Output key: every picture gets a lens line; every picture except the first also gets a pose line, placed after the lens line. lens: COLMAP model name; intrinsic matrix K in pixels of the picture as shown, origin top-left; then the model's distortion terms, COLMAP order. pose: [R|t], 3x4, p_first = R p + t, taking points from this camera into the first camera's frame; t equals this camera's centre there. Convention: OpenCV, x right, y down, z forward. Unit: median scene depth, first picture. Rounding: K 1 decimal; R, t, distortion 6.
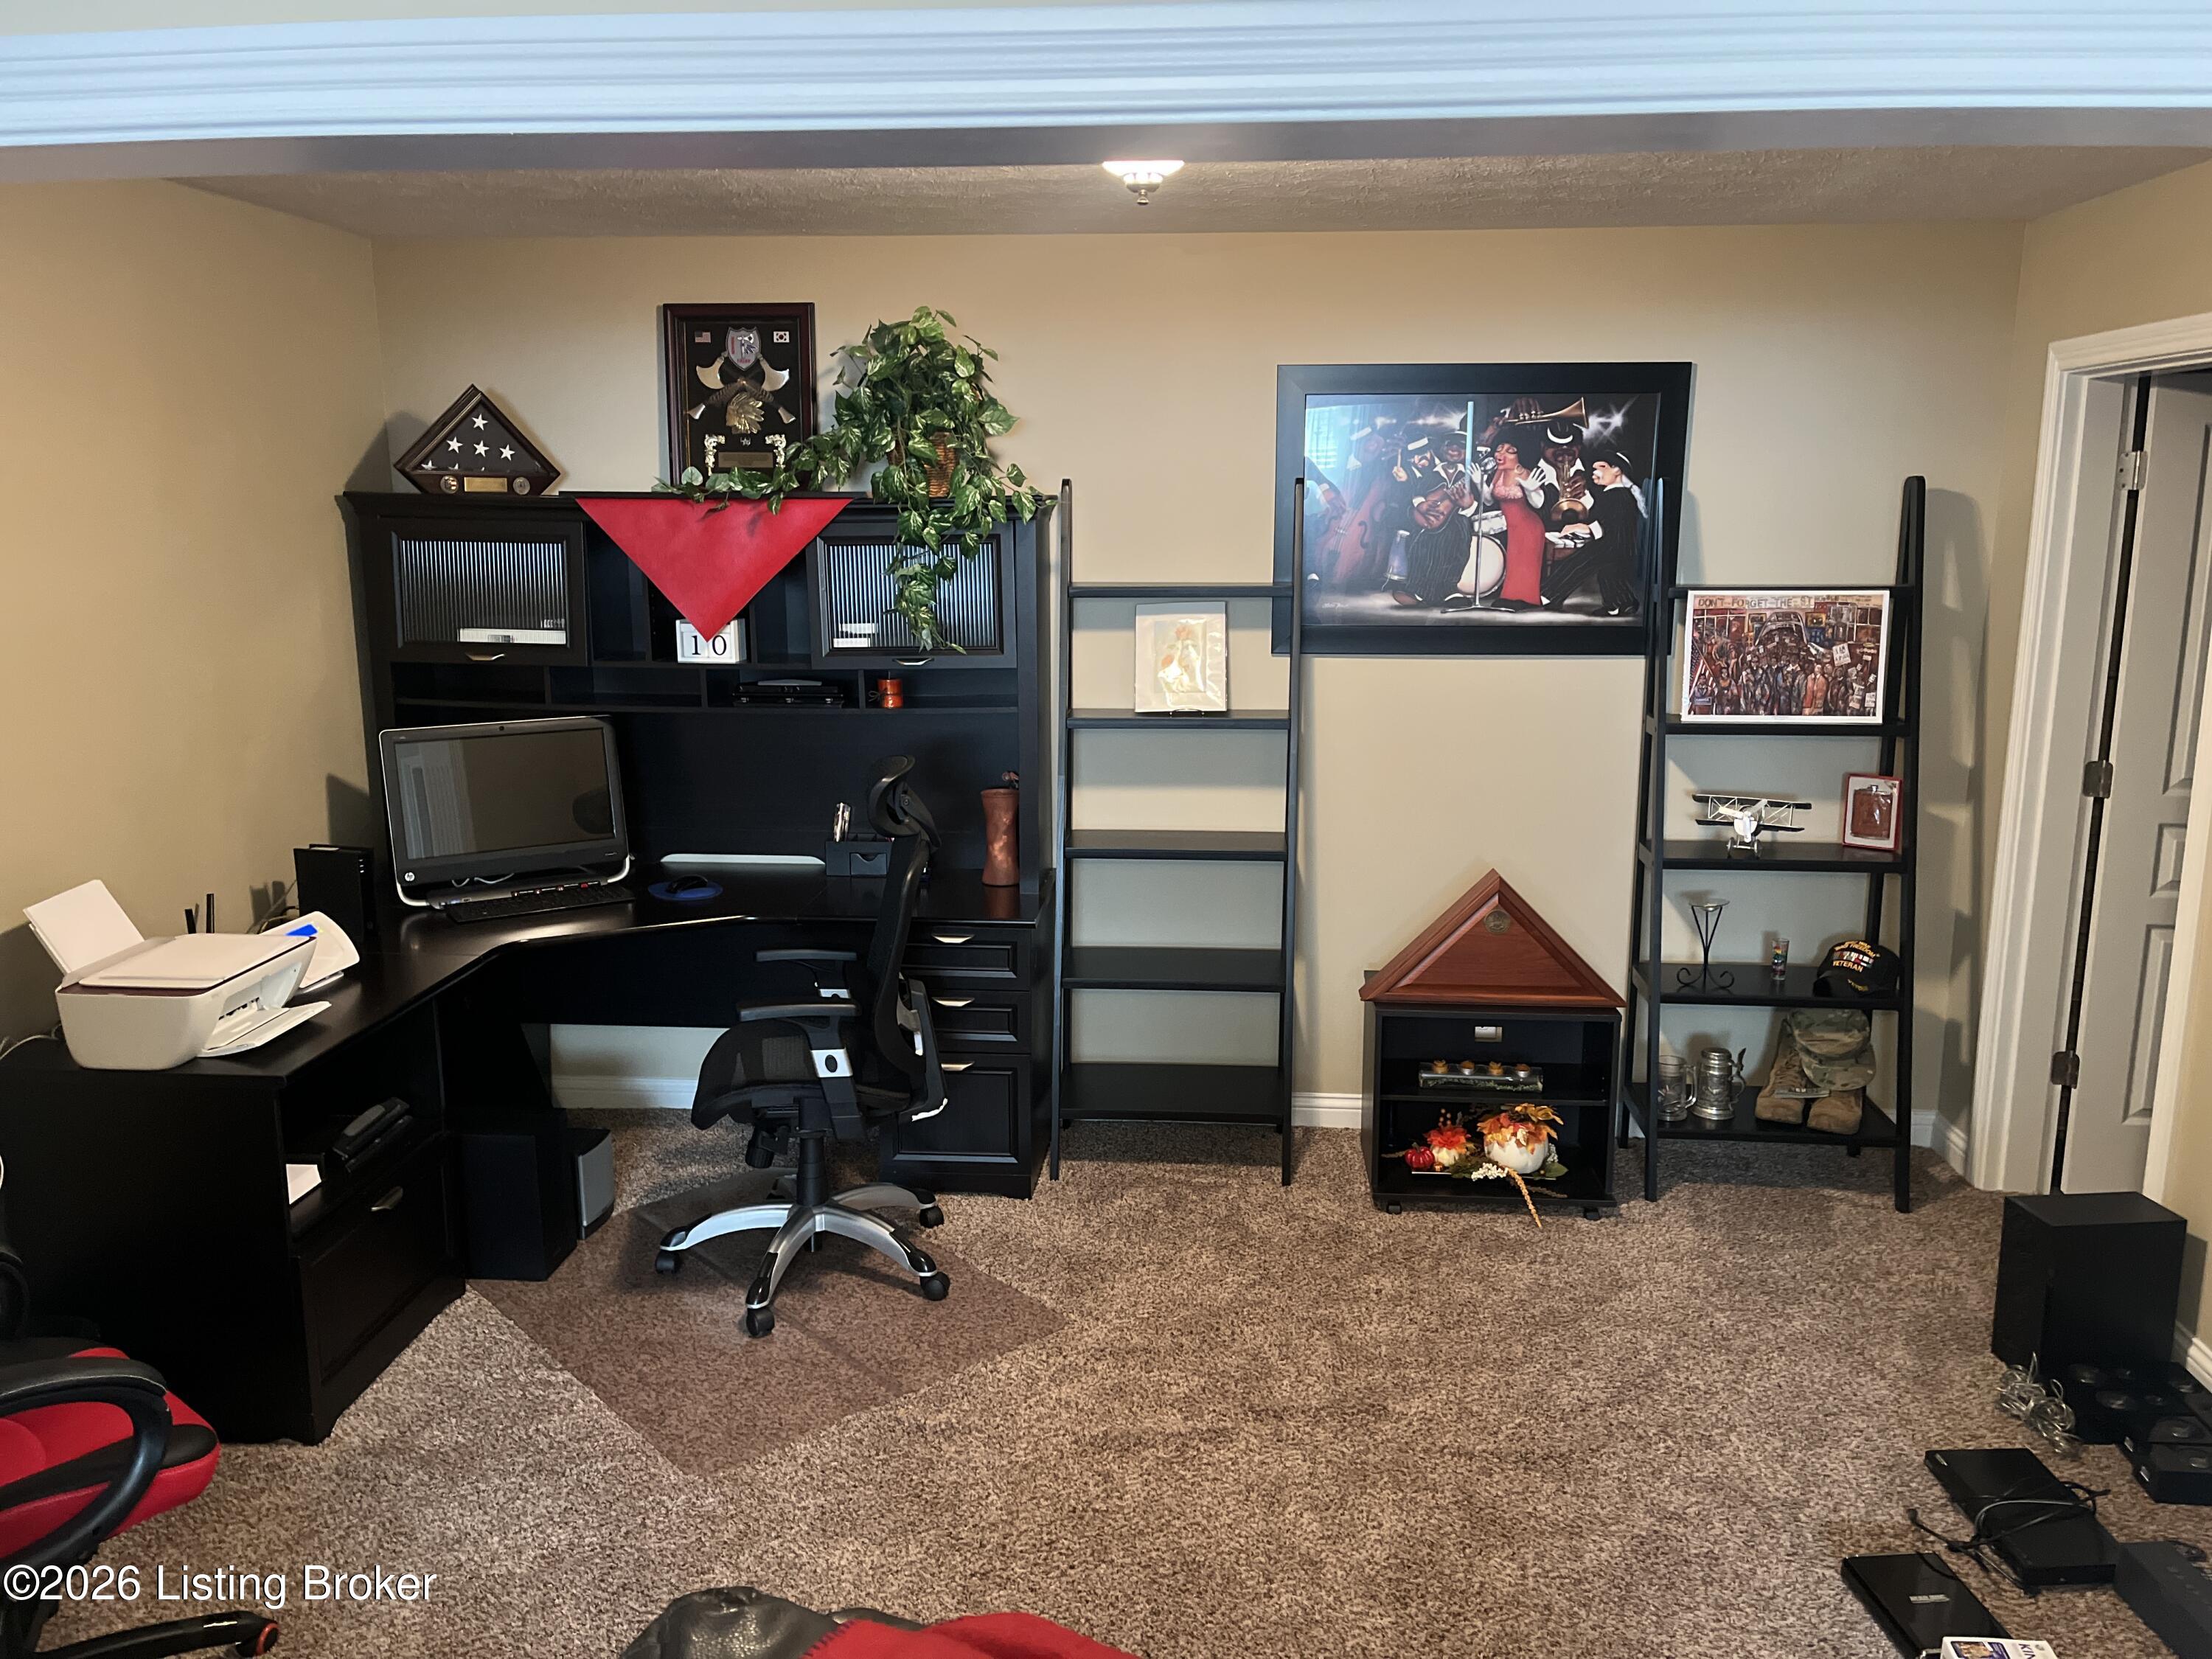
lens RADIAL K [[1659.1, 0, 1116.1], [0, 1659.1, 816.5], [0, 0, 1]] dist [0.022369, -0.008727]
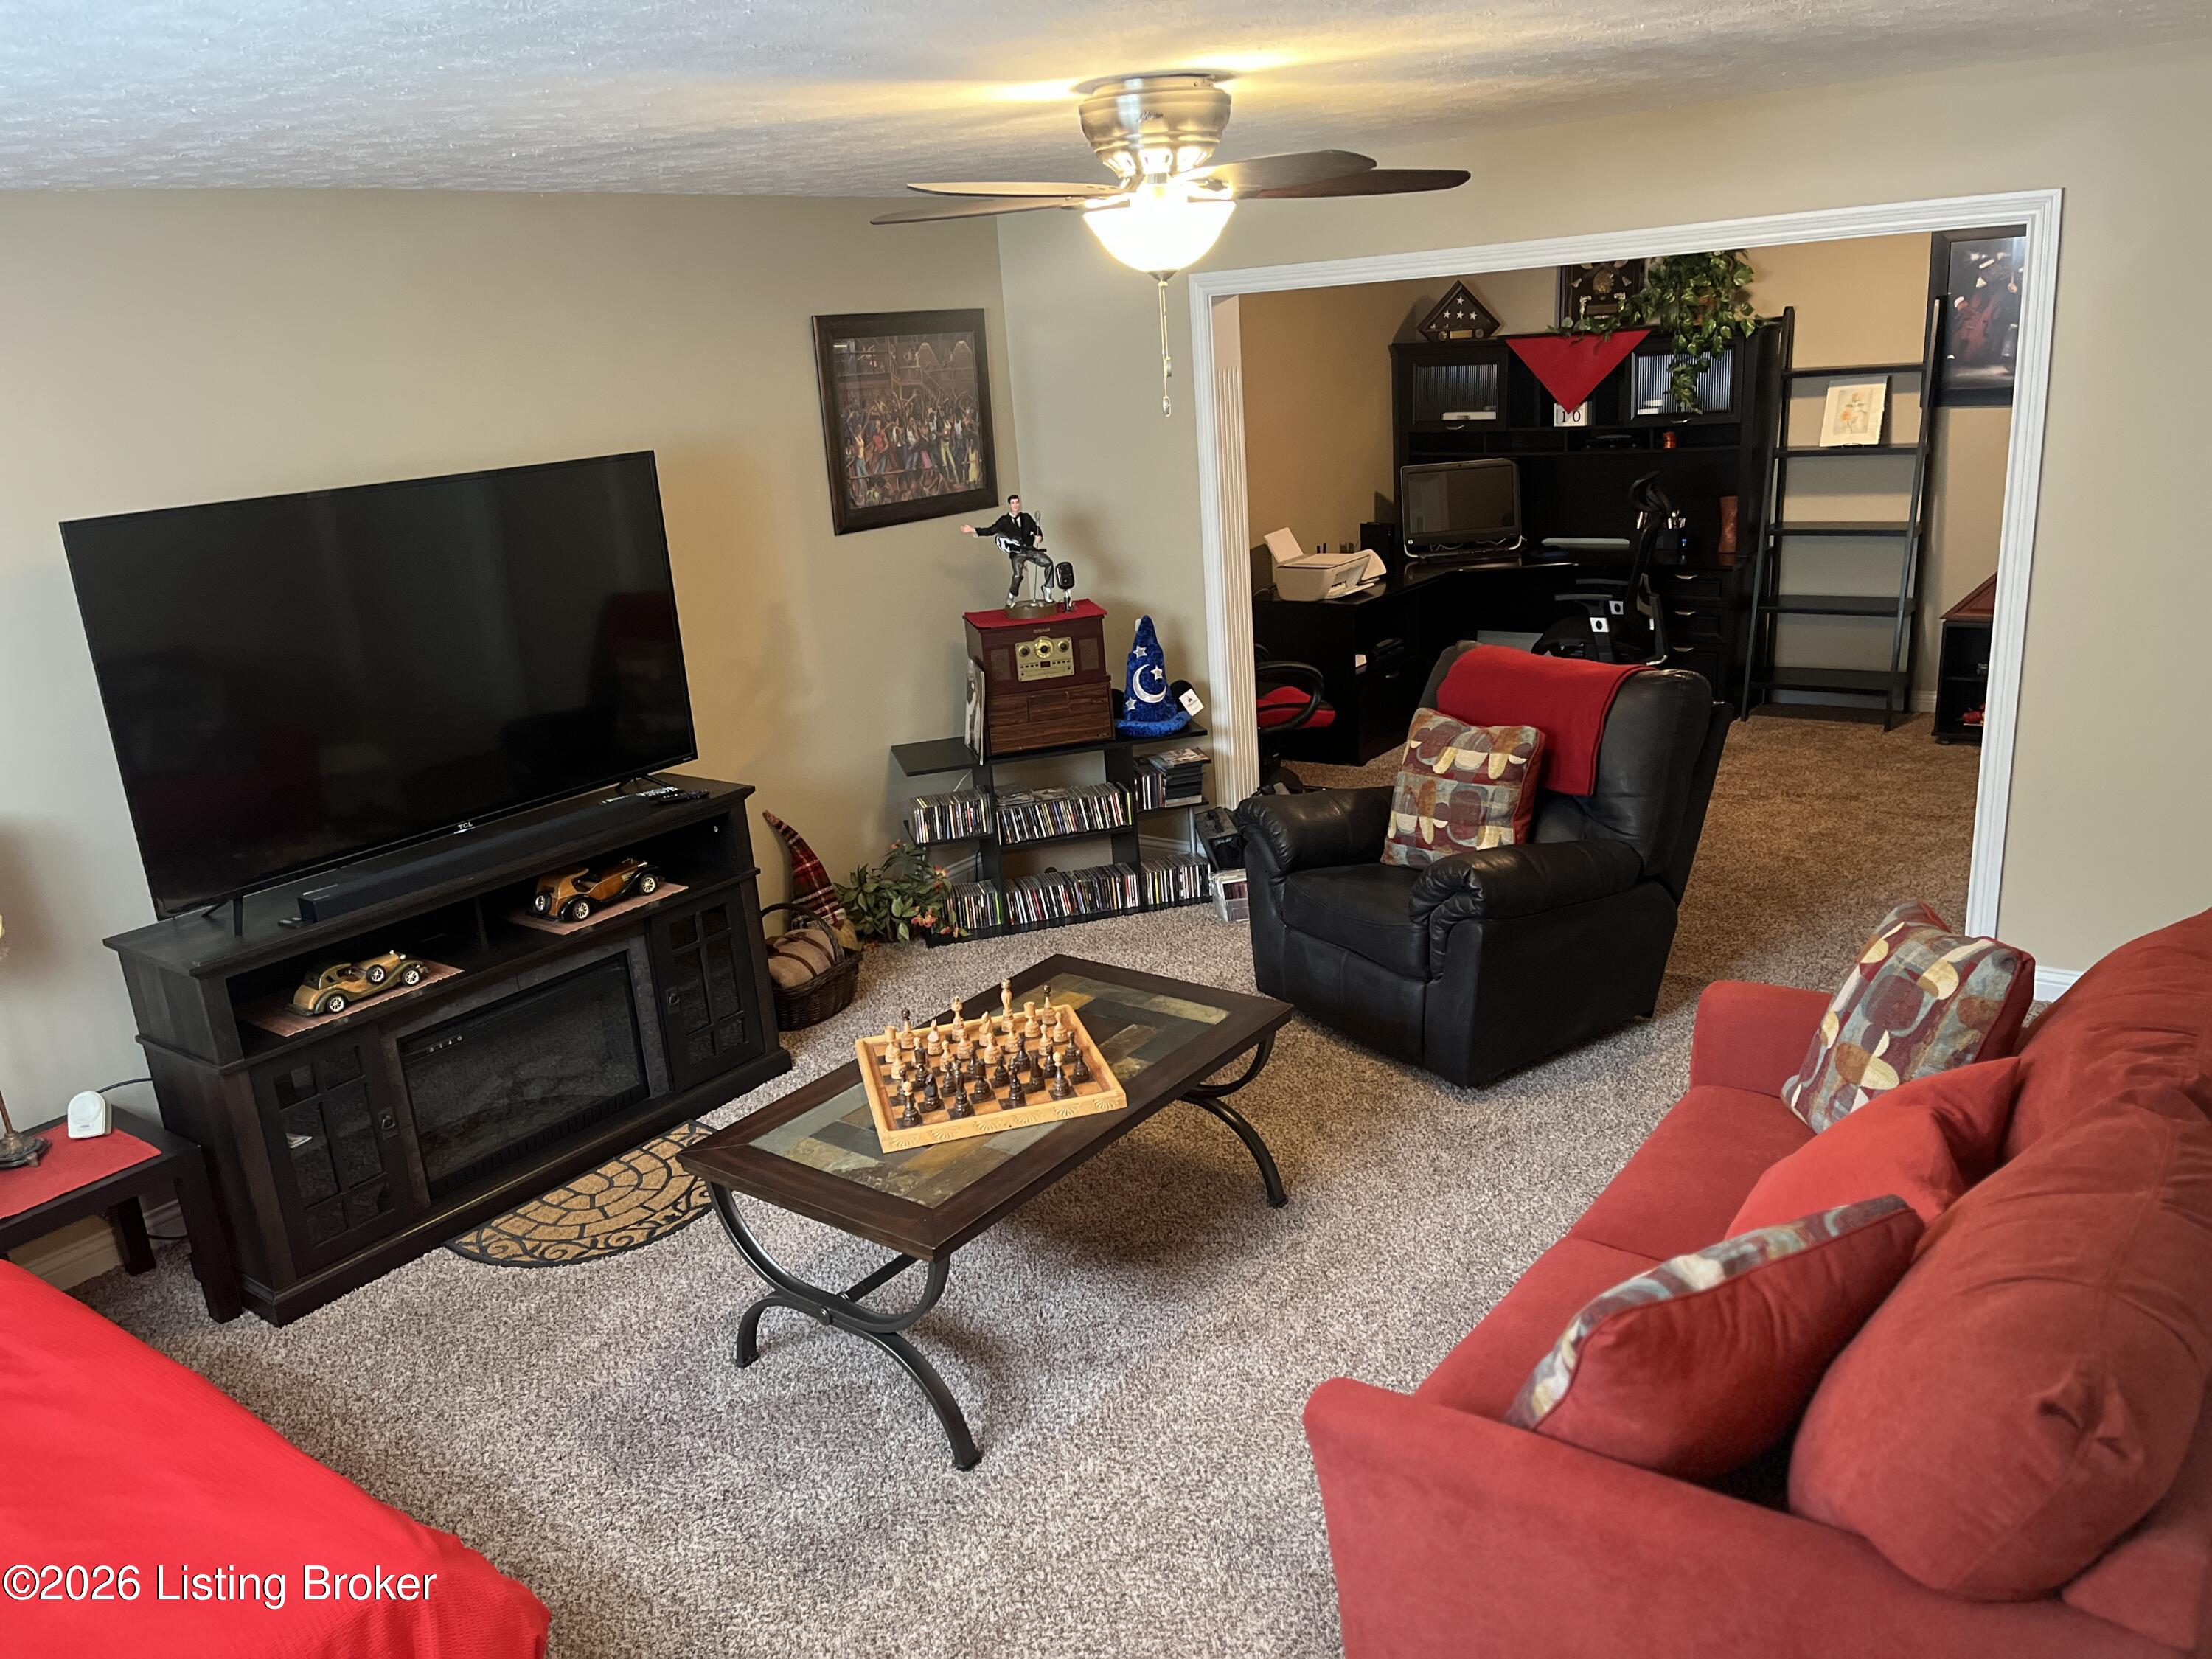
lens RADIAL K [[1646.3, 0, 1106.0], [0, 1646.3, 829.5], [0, 0, 1]] dist [0.054225, 0.000645]
pose [[0.832379, 0.103718, -0.544415, 0.374172], [-0.035651, 0.990318, 0.134160, 0.121686], [0.553059, -0.092263, 0.828018, -0.846332]]
